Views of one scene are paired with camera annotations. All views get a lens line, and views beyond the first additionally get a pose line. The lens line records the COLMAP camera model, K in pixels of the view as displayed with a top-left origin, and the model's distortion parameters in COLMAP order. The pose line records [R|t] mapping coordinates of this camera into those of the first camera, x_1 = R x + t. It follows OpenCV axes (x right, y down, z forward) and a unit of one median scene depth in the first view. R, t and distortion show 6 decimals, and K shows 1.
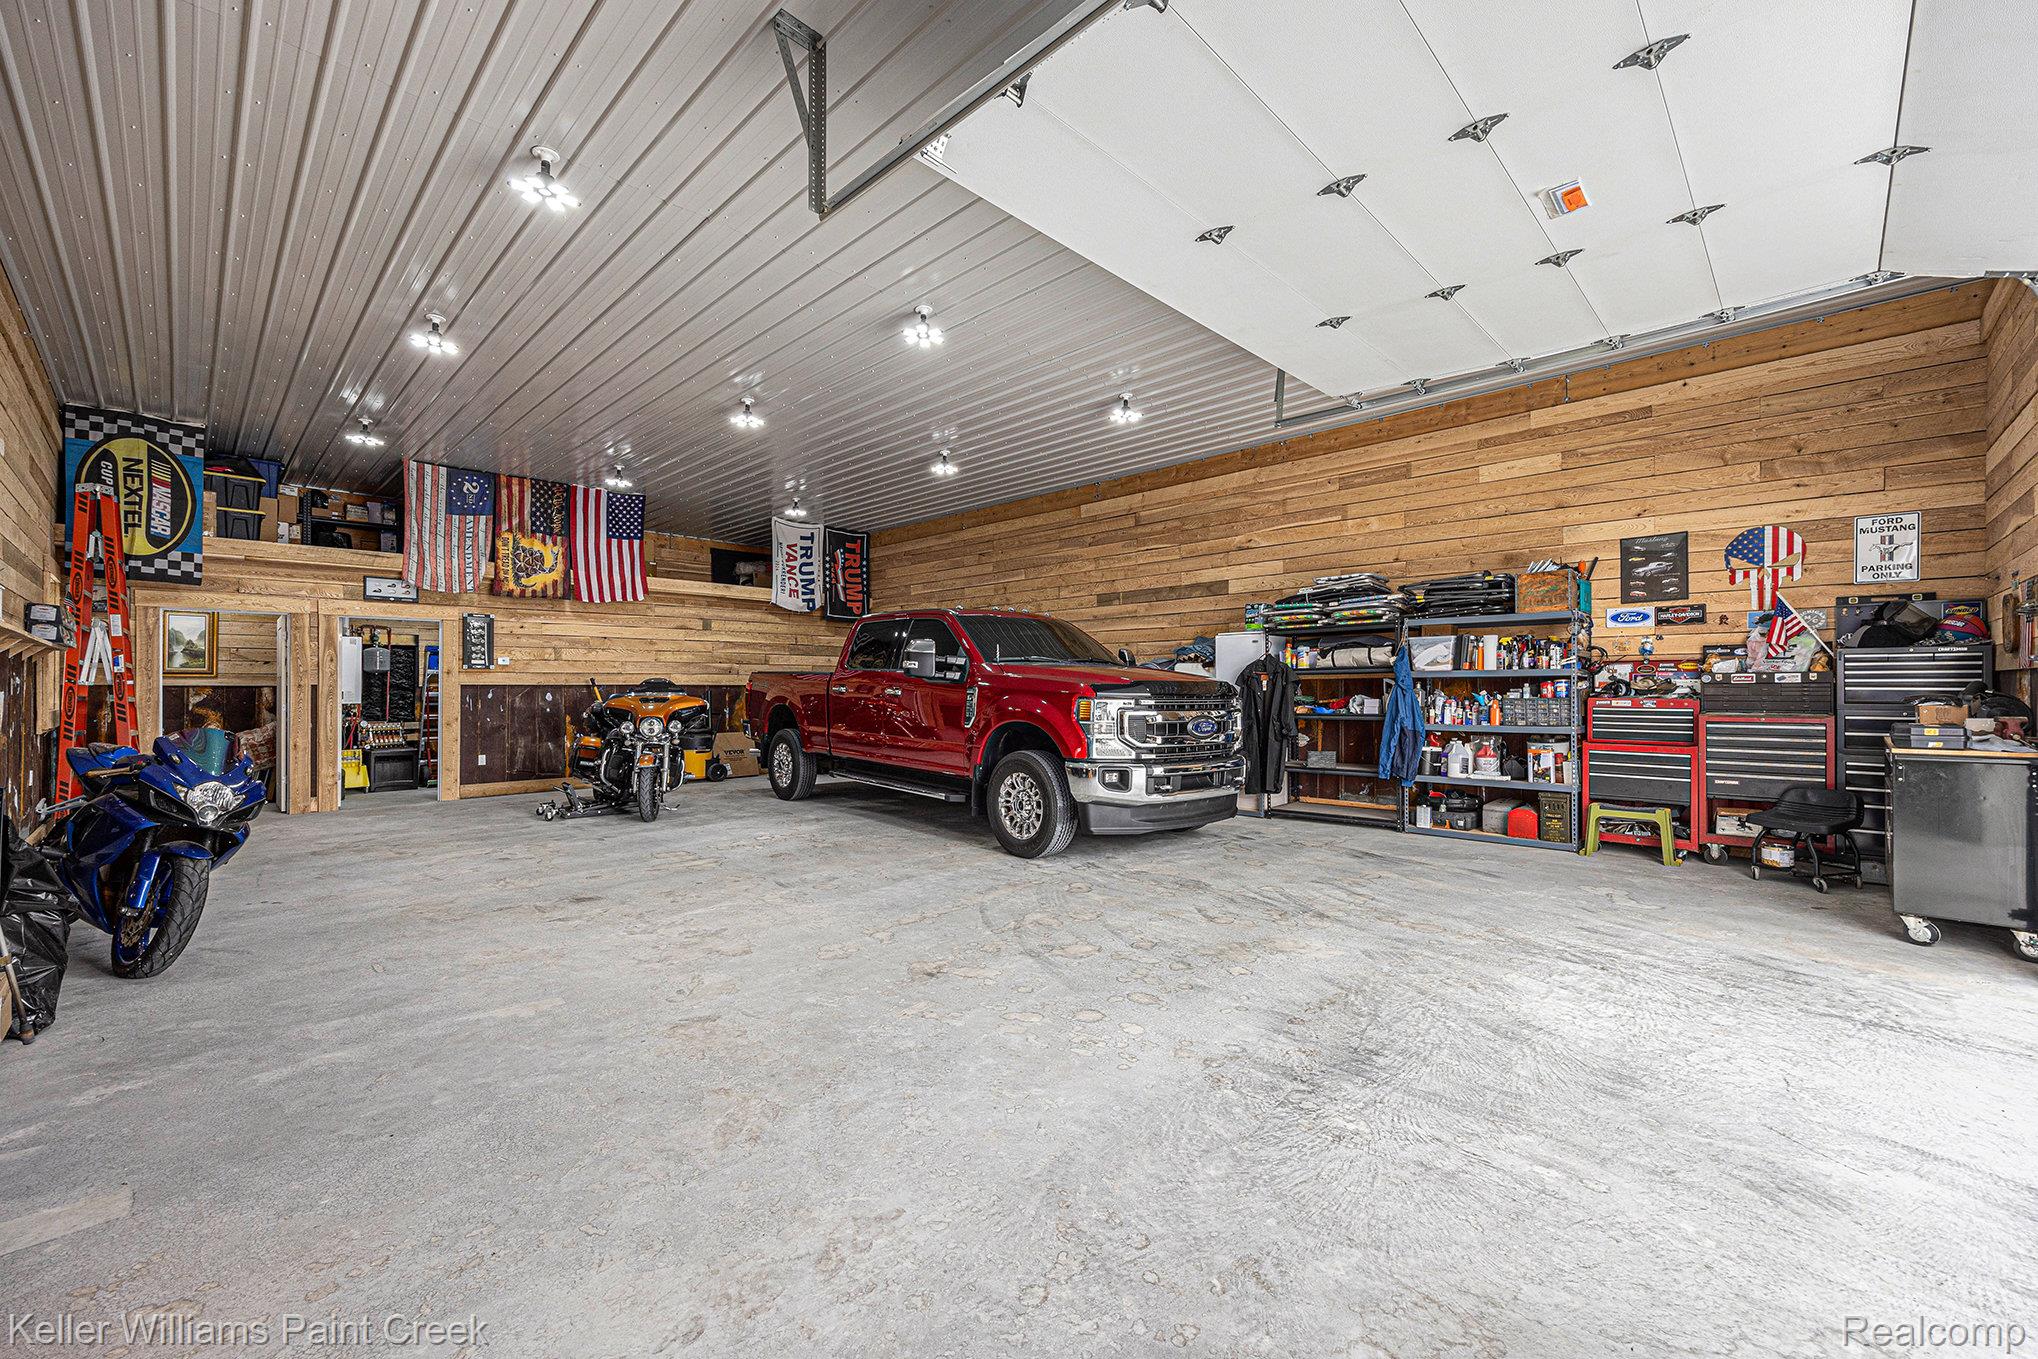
lens RADIAL K [[819.0, 0, 1012.2], [0, 819.0, 689.6], [0, 0, 1]] dist [-0.002906, 0.000154]
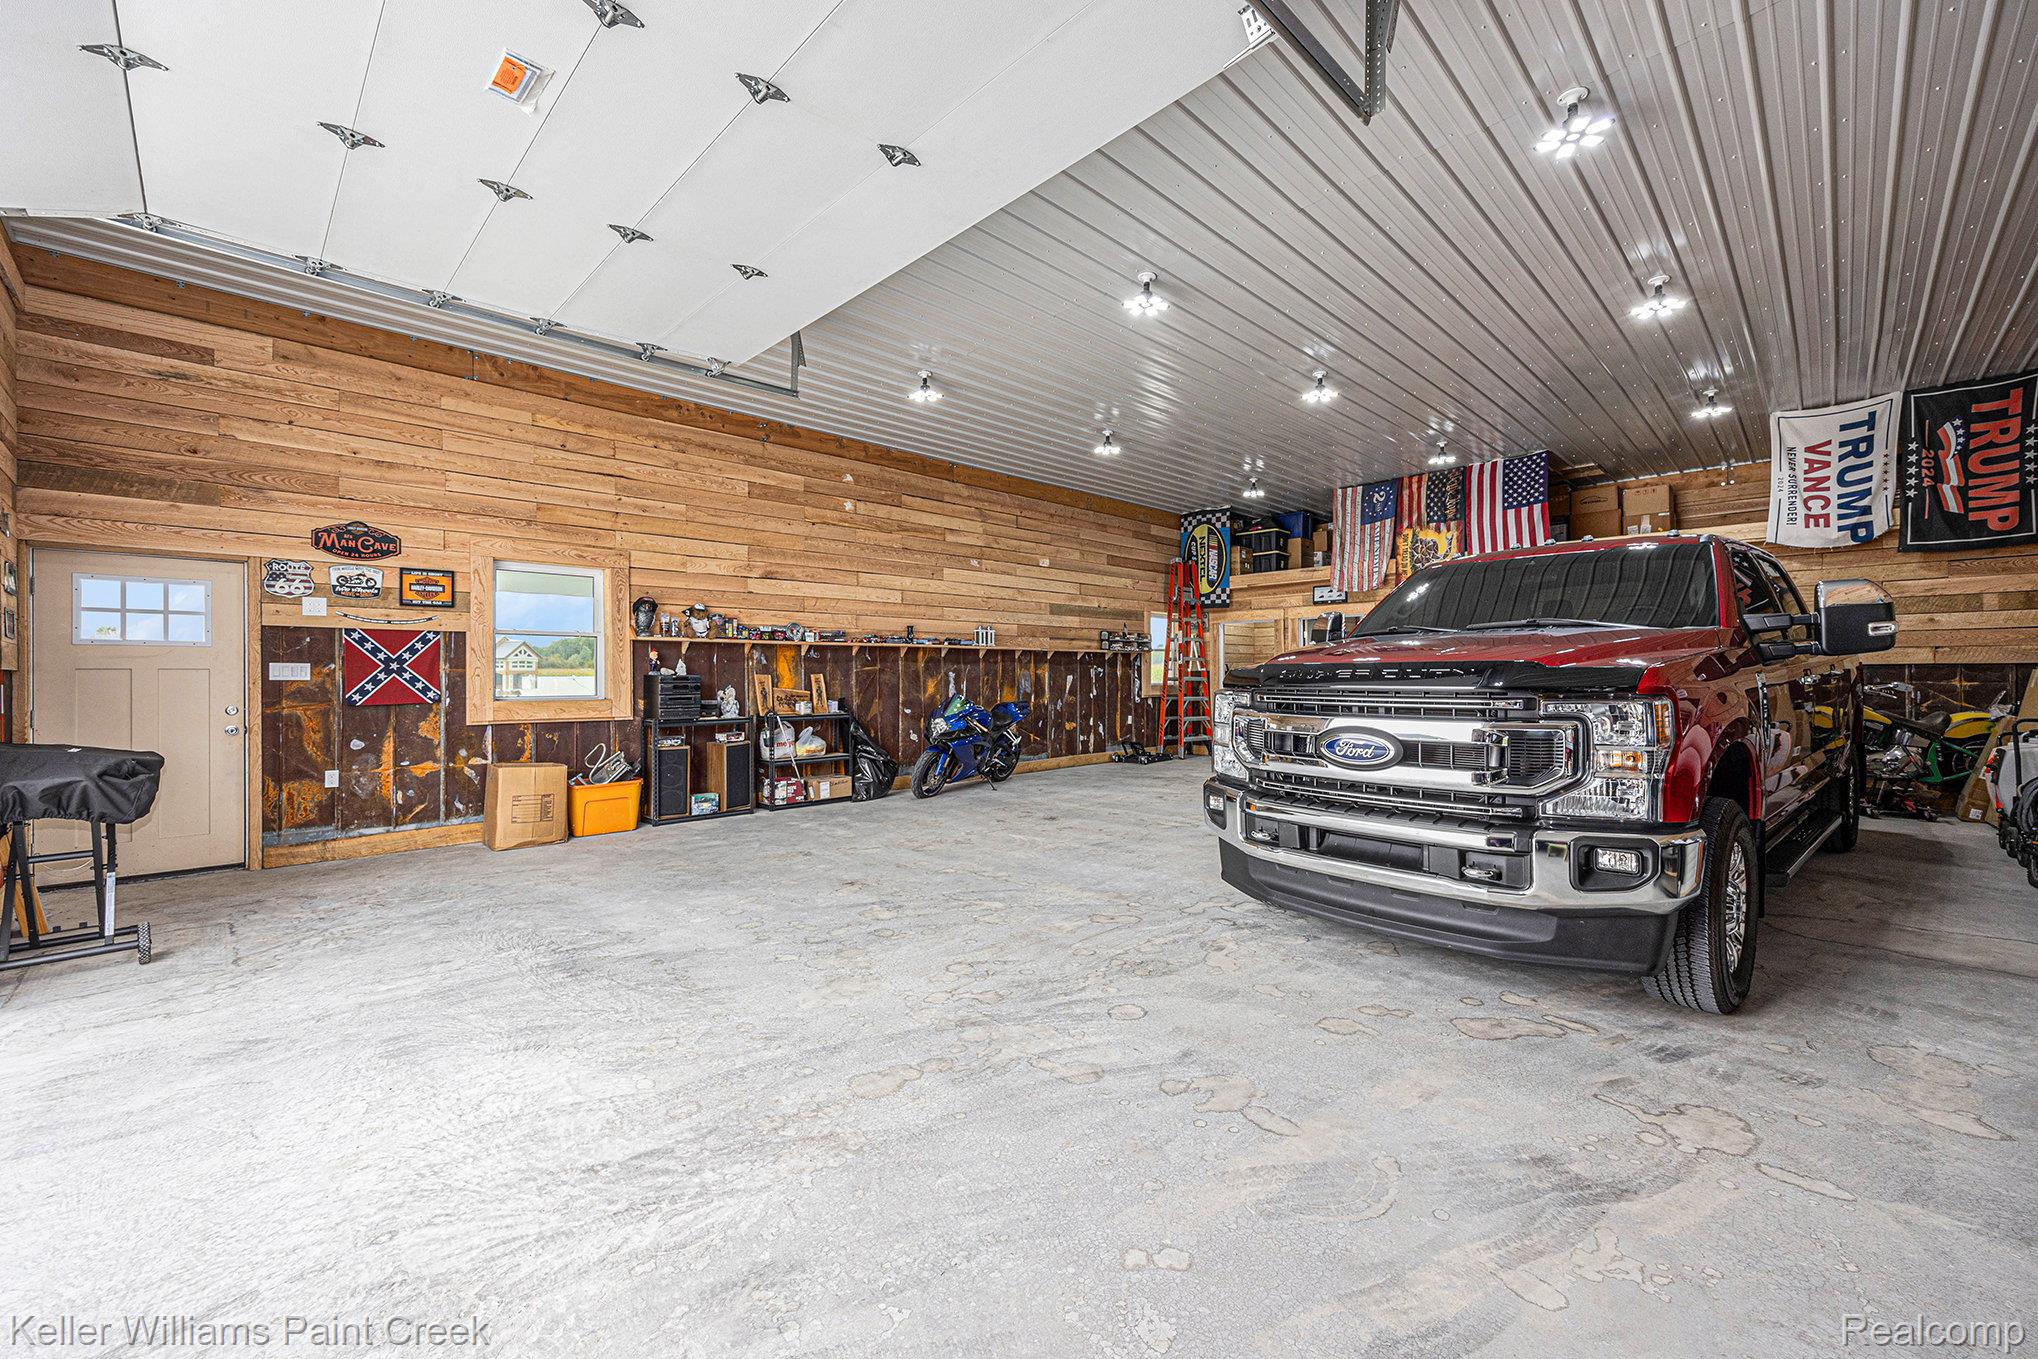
lens RADIAL K [[819.0, 0, 1012.0], [0, 819.0, 676.0], [0, 0, 1]] dist [-0.002906, 0.000154]
pose [[-0.015836, 0.003997, -0.999867, 0.602969], [0.004787, 0.999981, 0.003922, -0.003513], [0.999863, -0.004725, -0.015854, 0.609605]]
